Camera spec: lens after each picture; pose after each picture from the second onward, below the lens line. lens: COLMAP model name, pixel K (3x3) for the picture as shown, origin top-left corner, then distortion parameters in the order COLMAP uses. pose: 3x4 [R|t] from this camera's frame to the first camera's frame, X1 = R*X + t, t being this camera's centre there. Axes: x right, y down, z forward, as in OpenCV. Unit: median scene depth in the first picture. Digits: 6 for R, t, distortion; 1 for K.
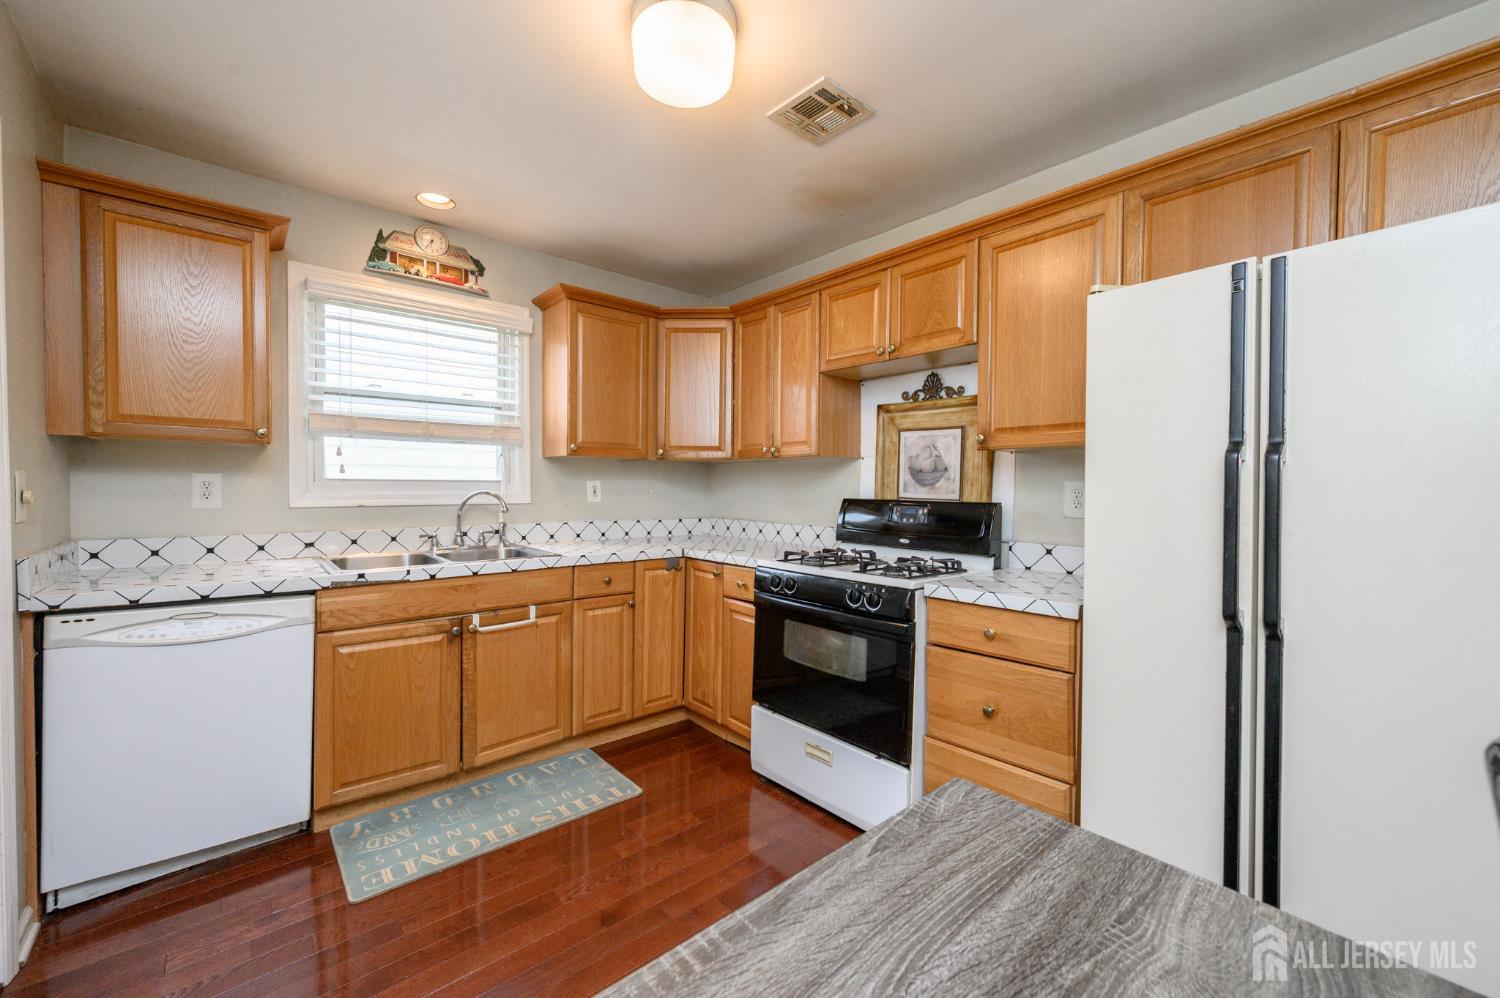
lens RADIAL K [[590.4, 0, 748.5], [0, 590.4, 498.9], [0, 0, 1]] dist [-0.000965, 0.000486]
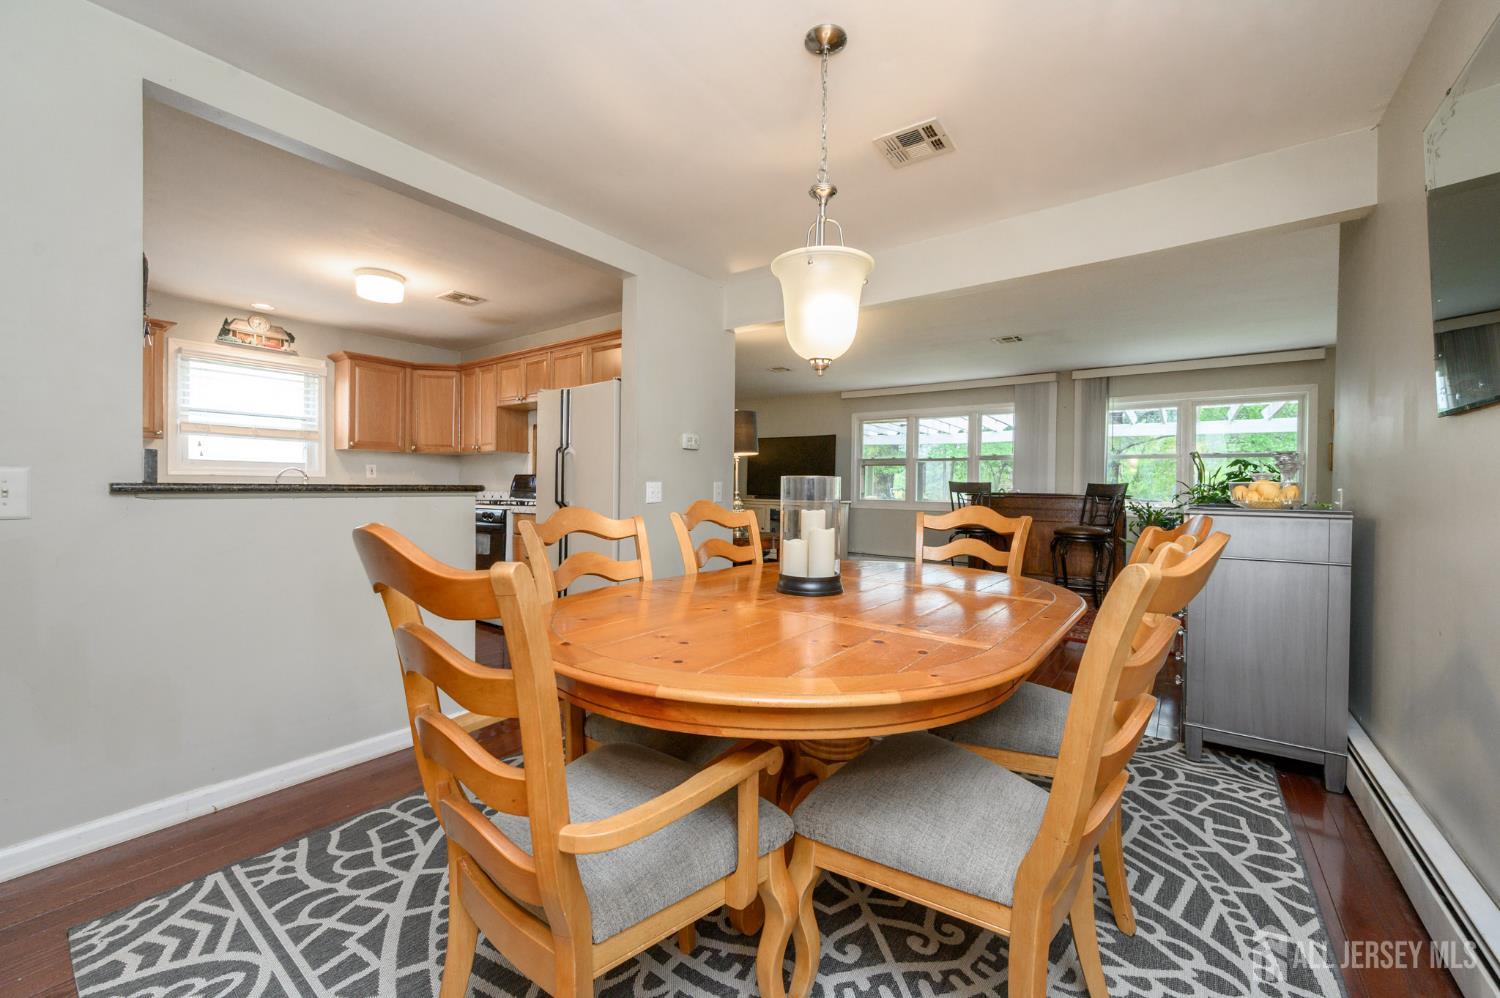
lens RADIAL K [[590.4, 0, 751.1], [0, 590.4, 493.0], [0, 0, 1]] dist [-0.000965, 0.000486]
pose [[0.976793, 0.001614, 0.214179, 0.537151], [0.002023, 0.999857, -0.016765, 0.099388], [-0.214176, 0.016809, 0.976651, -1.061268]]
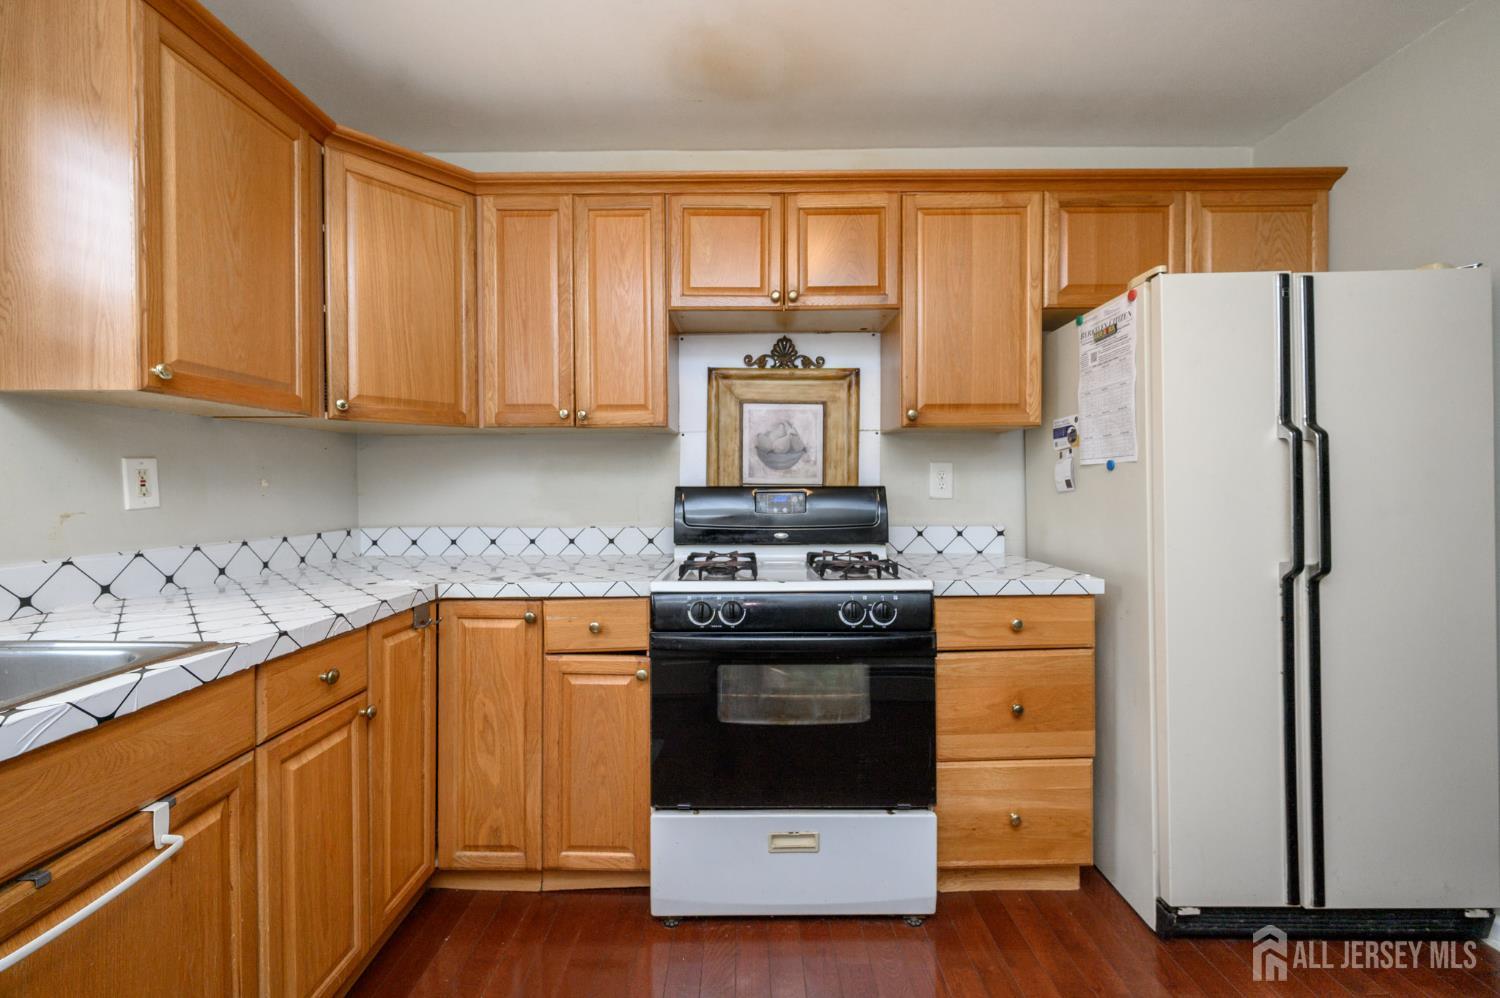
lens RADIAL K [[590.4, 0, 747.5], [0, 590.4, 493.2], [0, 0, 1]] dist [-0.000965, 0.000486]
pose [[0.661465, -0.025316, 0.749548, -0.376993], [0.026346, 0.999598, 0.010511, 0.002179], [-0.749513, 0.012795, 0.661866, 0.485911]]
